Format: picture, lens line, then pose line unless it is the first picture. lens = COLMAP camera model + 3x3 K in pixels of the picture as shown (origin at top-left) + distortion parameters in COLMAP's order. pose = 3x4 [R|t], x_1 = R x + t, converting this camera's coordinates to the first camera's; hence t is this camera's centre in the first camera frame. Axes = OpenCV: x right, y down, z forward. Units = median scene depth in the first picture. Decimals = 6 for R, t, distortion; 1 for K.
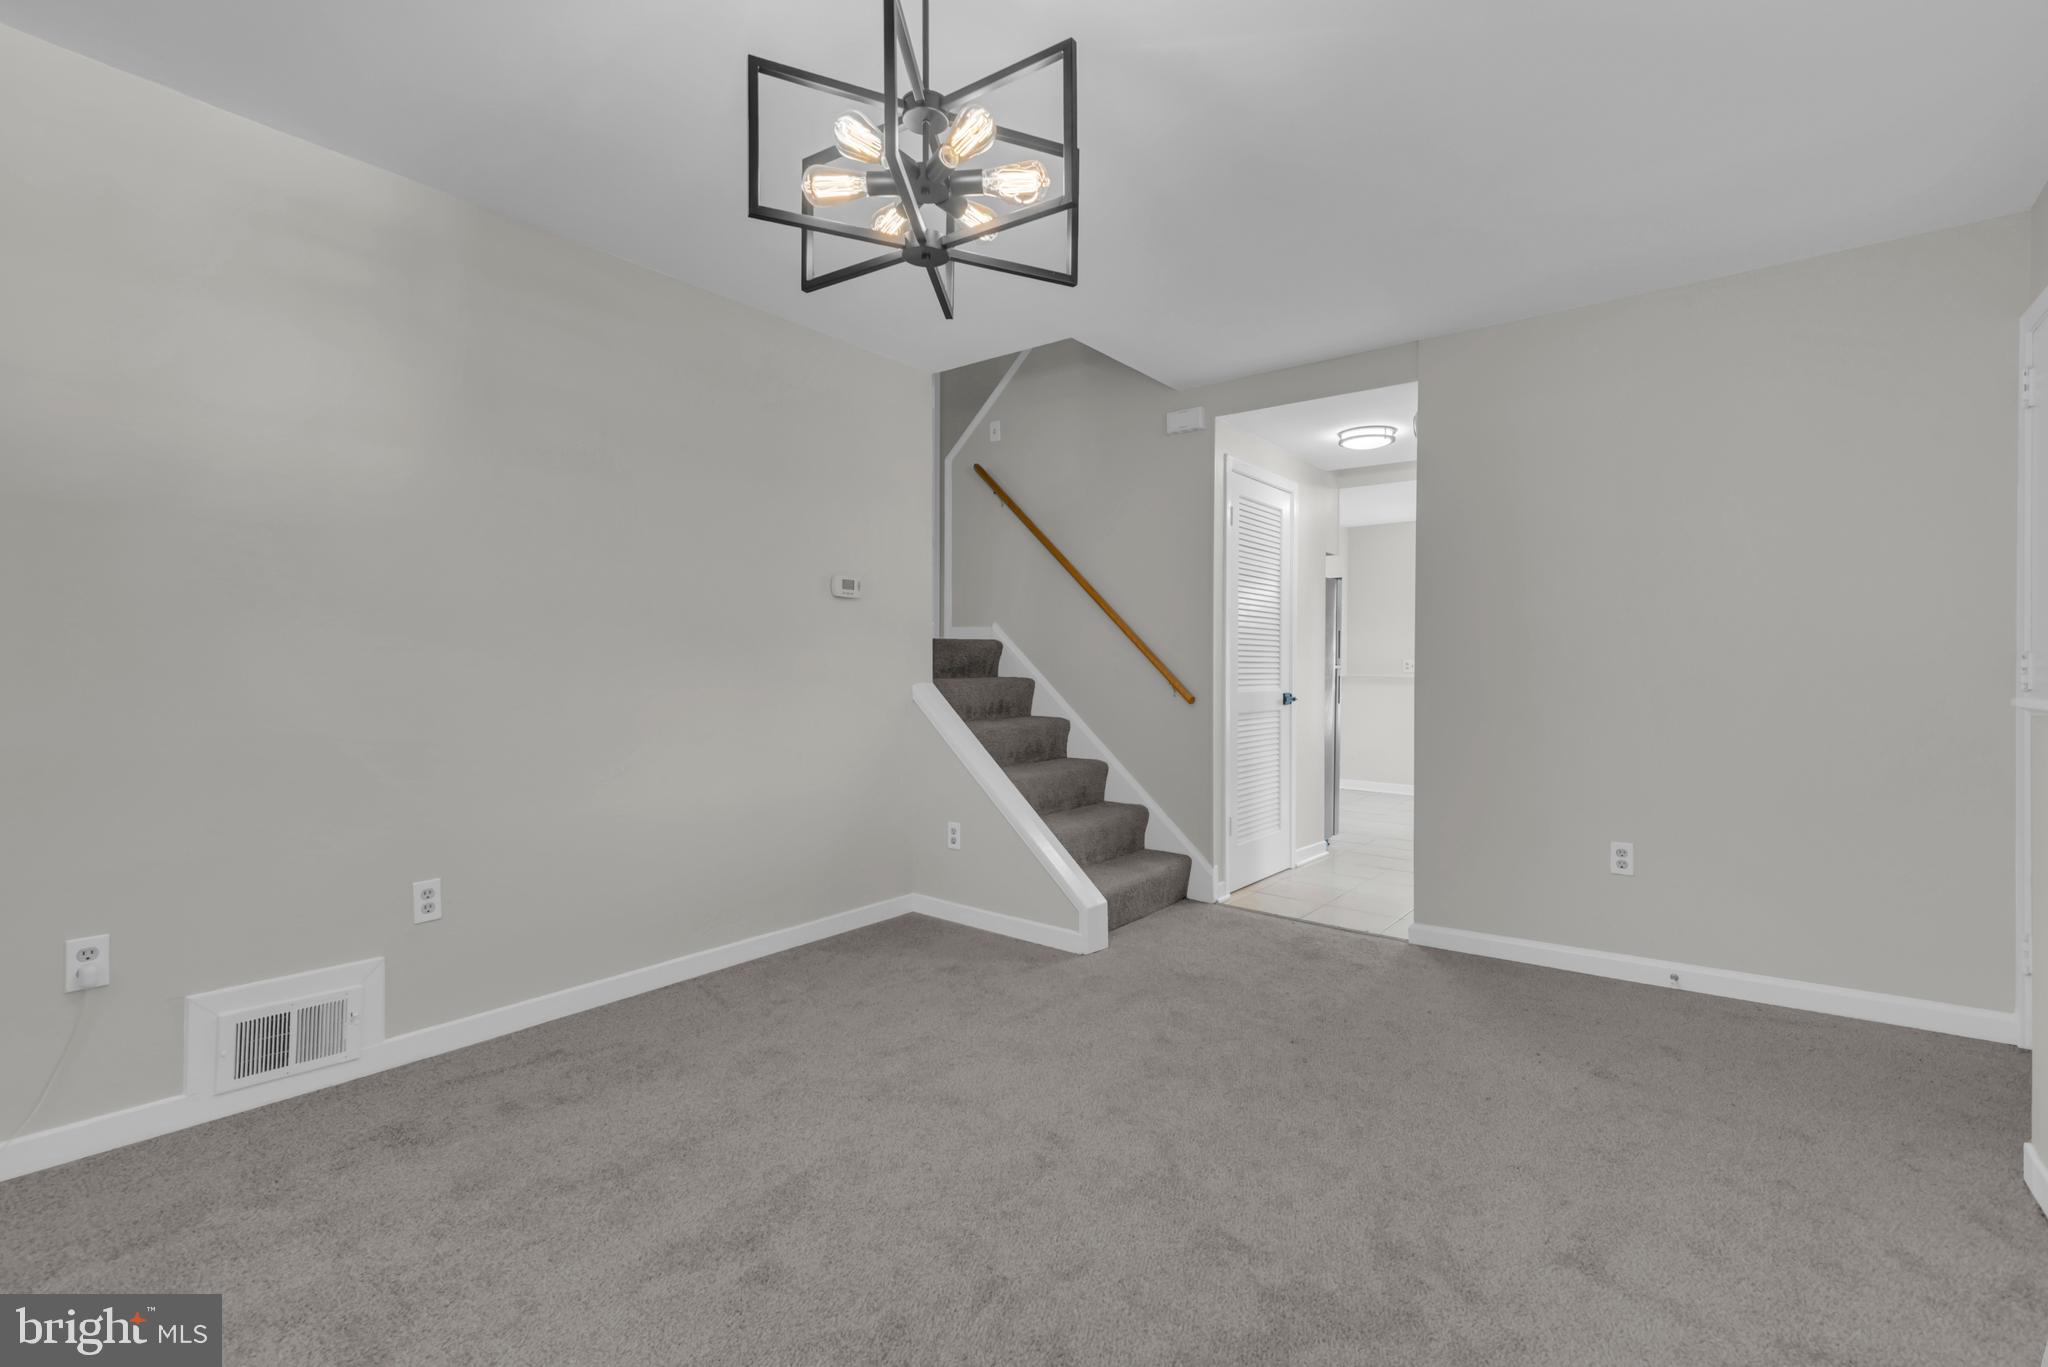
lens RADIAL K [[924.1, 0, 1021.6], [0, 924.1, 669.4], [0, 0, 1]] dist [0.024557, -0.010030]
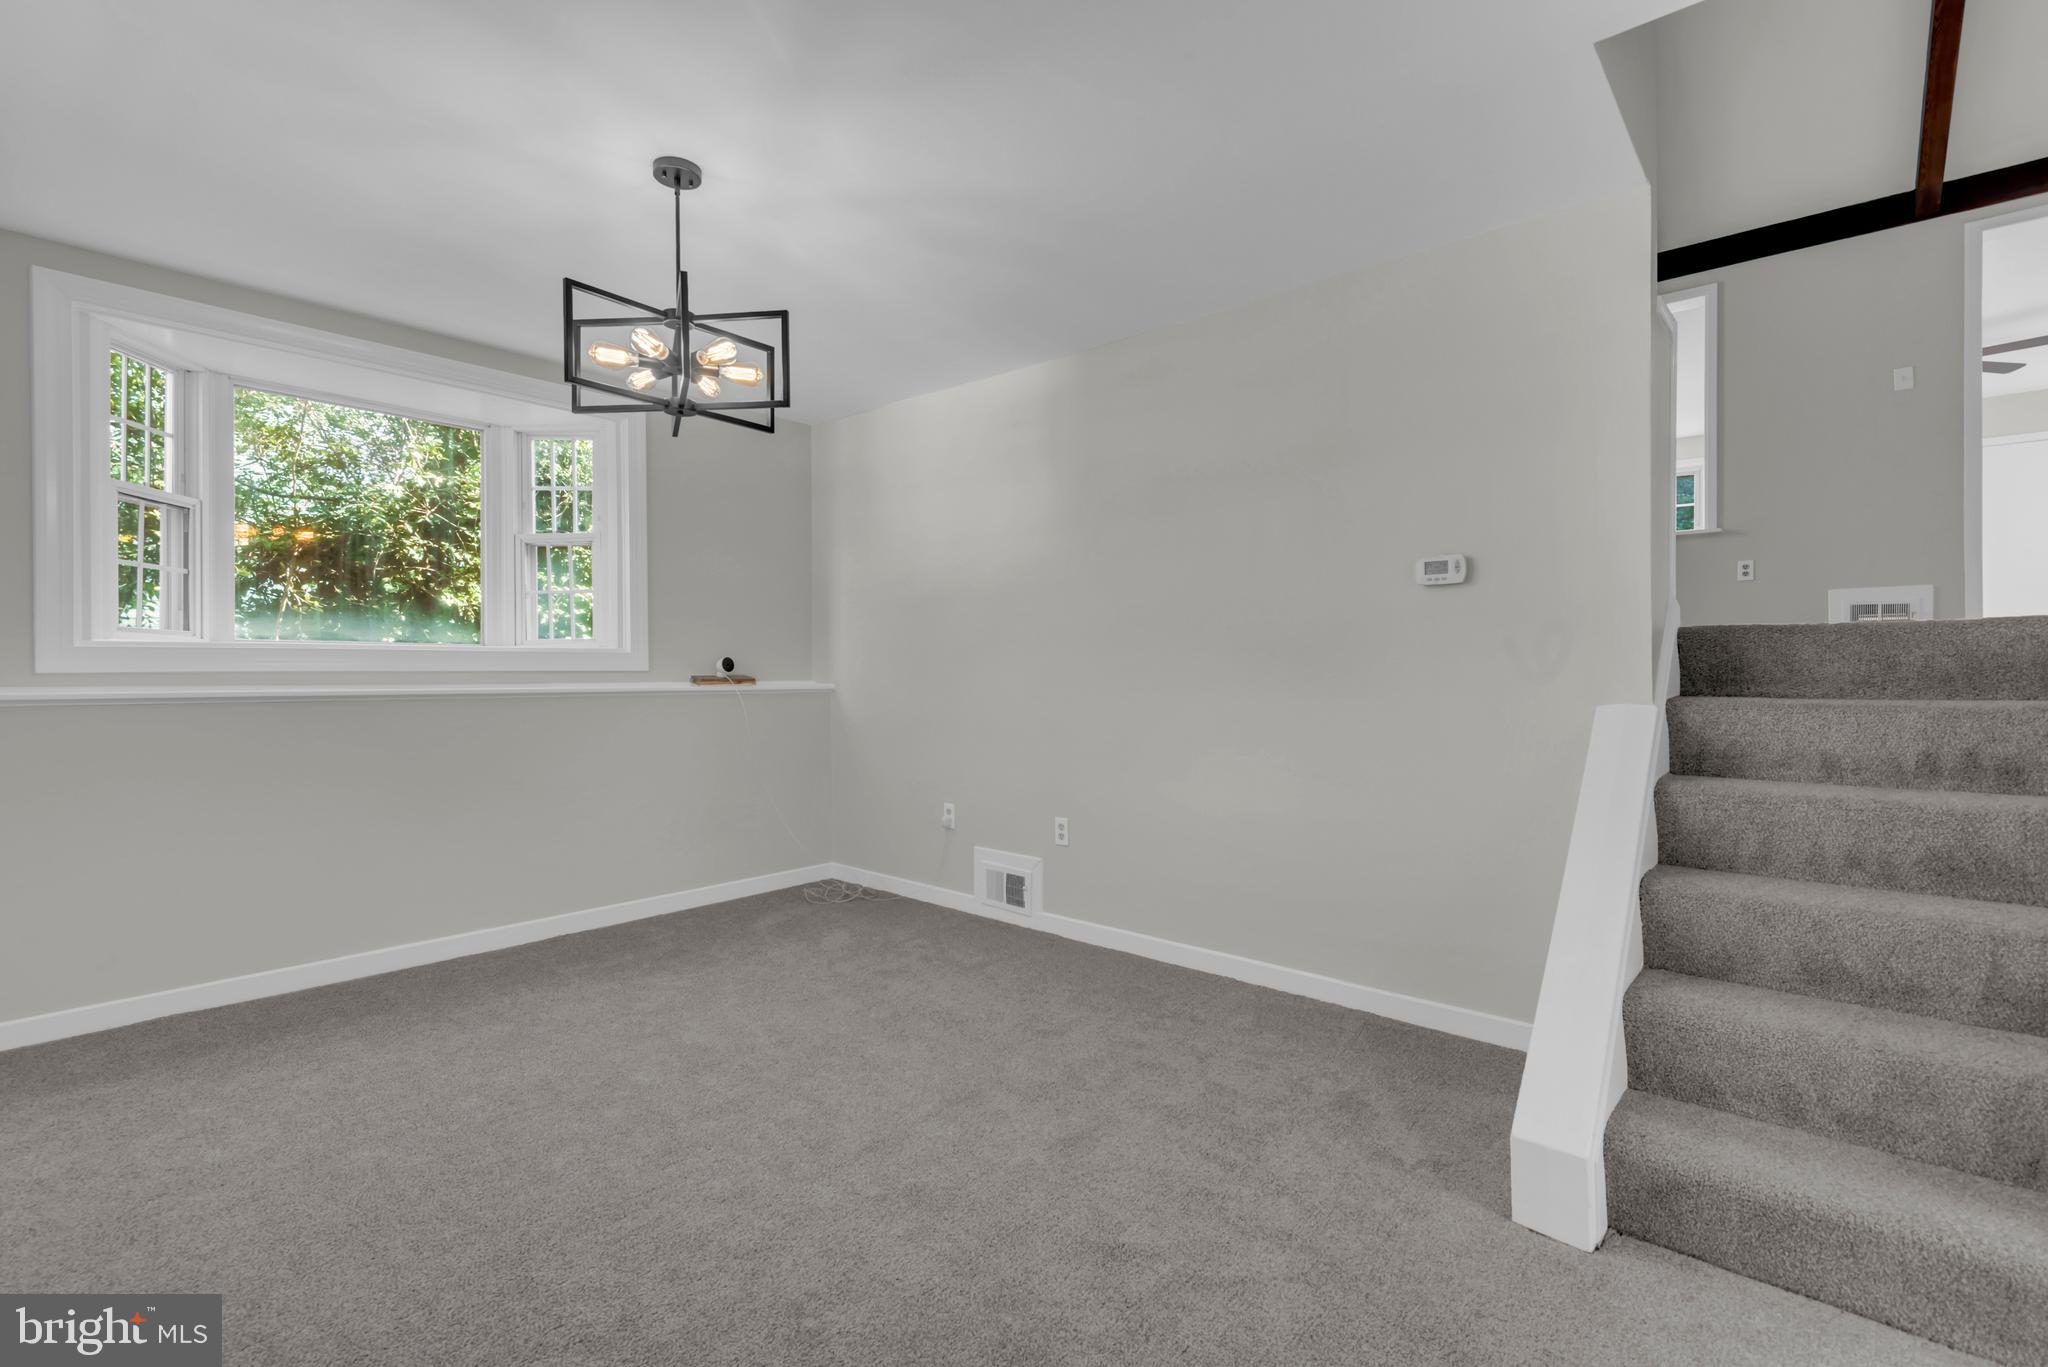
lens RADIAL K [[924.1, 0, 1027.0], [0, 924.1, 663.9], [0, 0, 1]] dist [0.024557, -0.010030]
pose [[-0.055082, -0.008636, -0.998444, 0.463838], [-0.001944, 0.999962, -0.008542, -0.004740], [0.998480, 0.001470, -0.055097, 0.557370]]
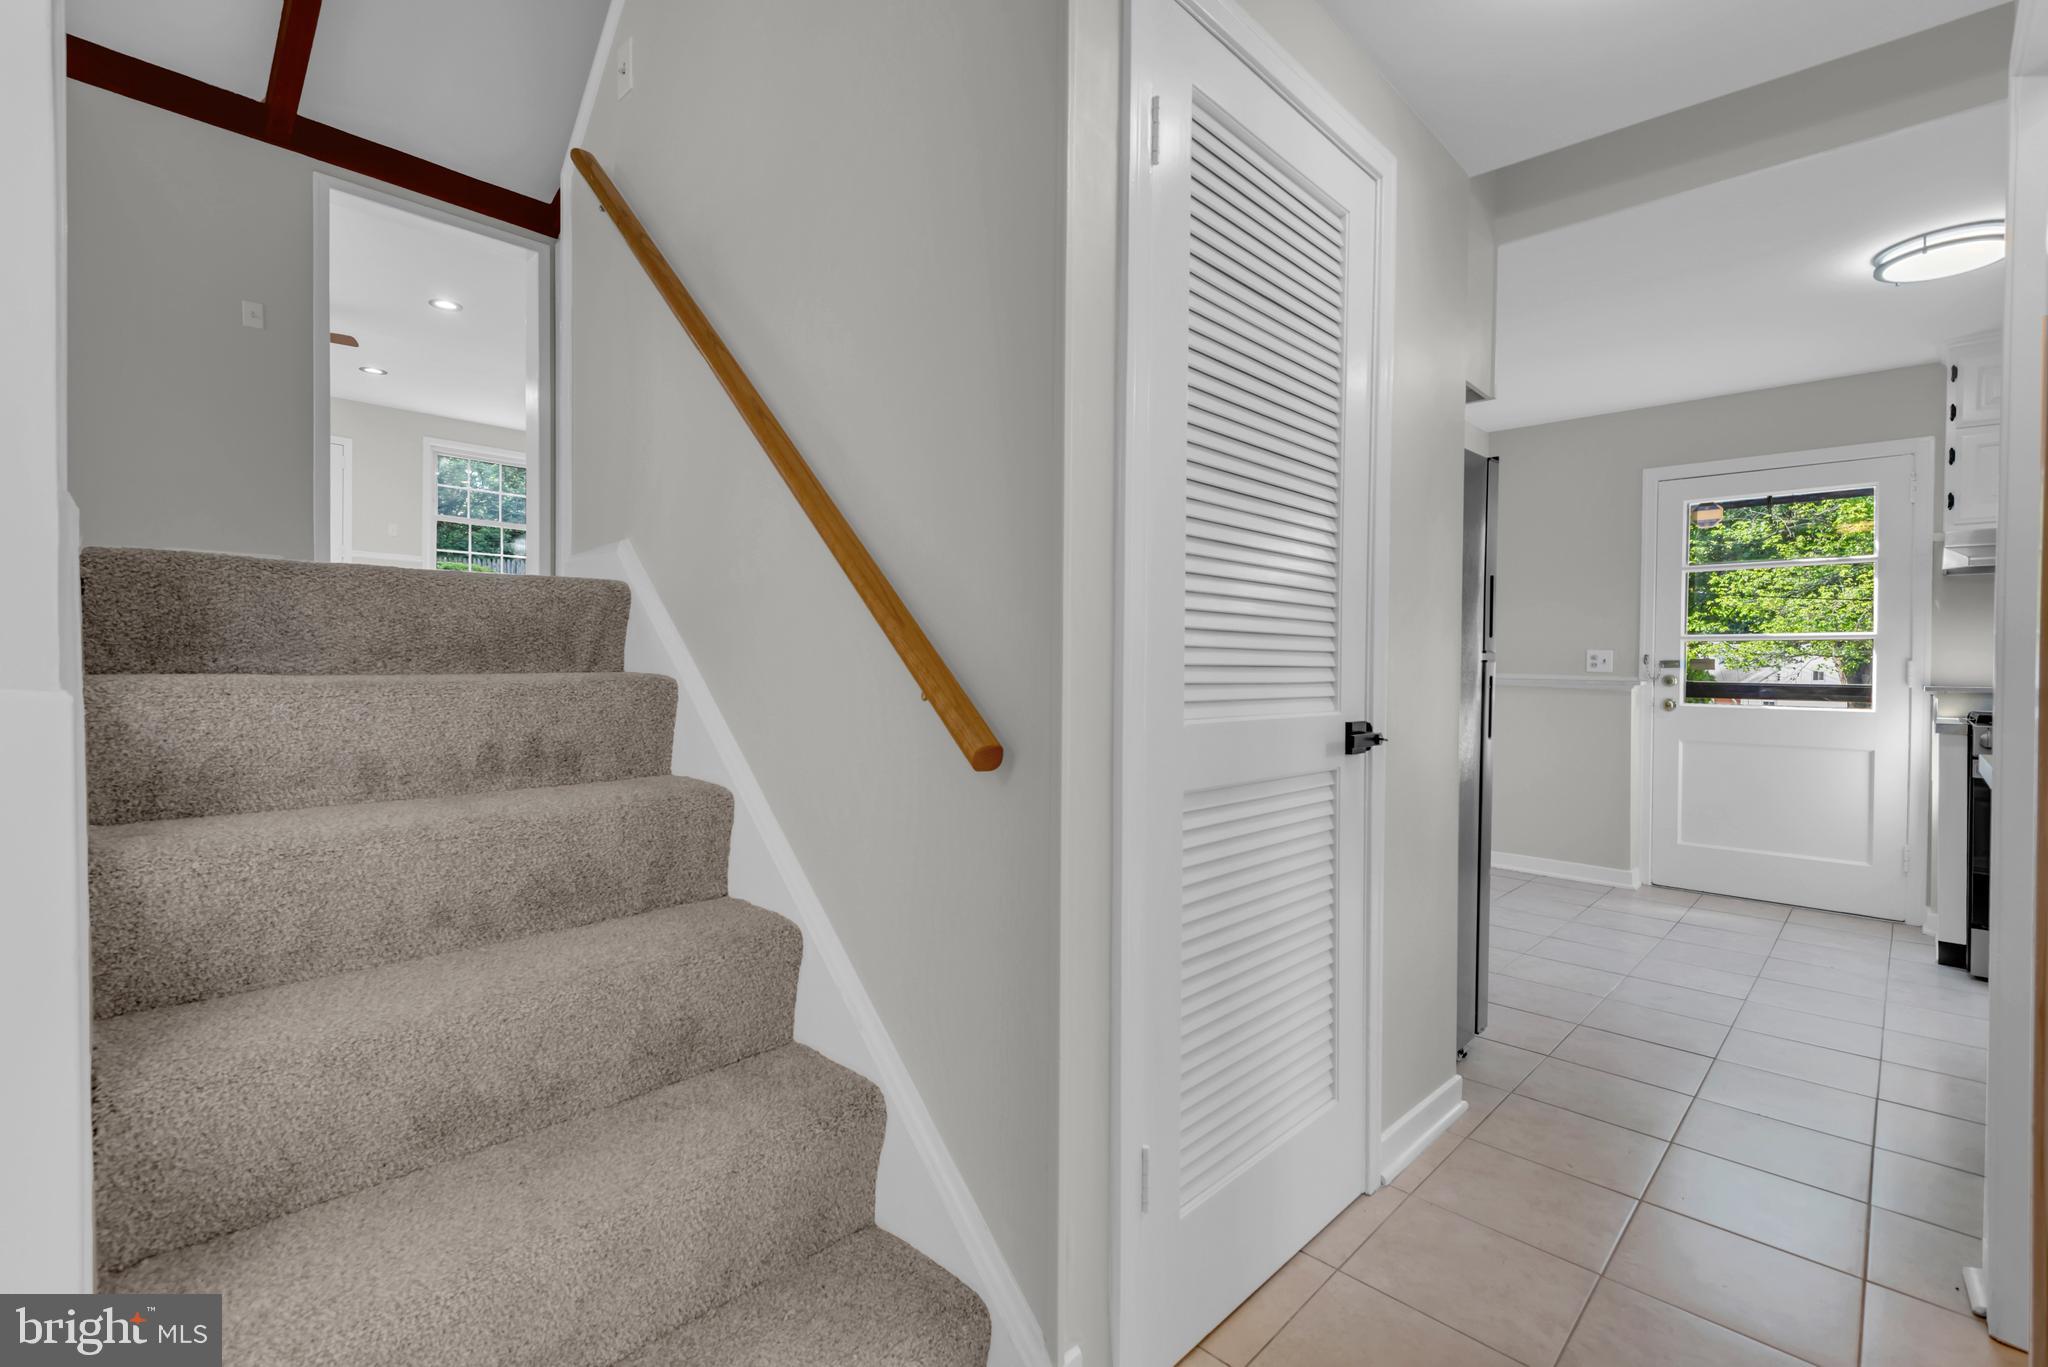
lens RADIAL K [[924.1, 0, 1016.4], [0, 924.1, 670.1], [0, 0, 1]] dist [0.024557, -0.010030]
pose [[0.993692, 0.006151, -0.111973, 0.204380], [-0.005947, 0.999980, 0.002156, 0.005491], [0.111985, -0.001477, 0.993709, 0.655922]]
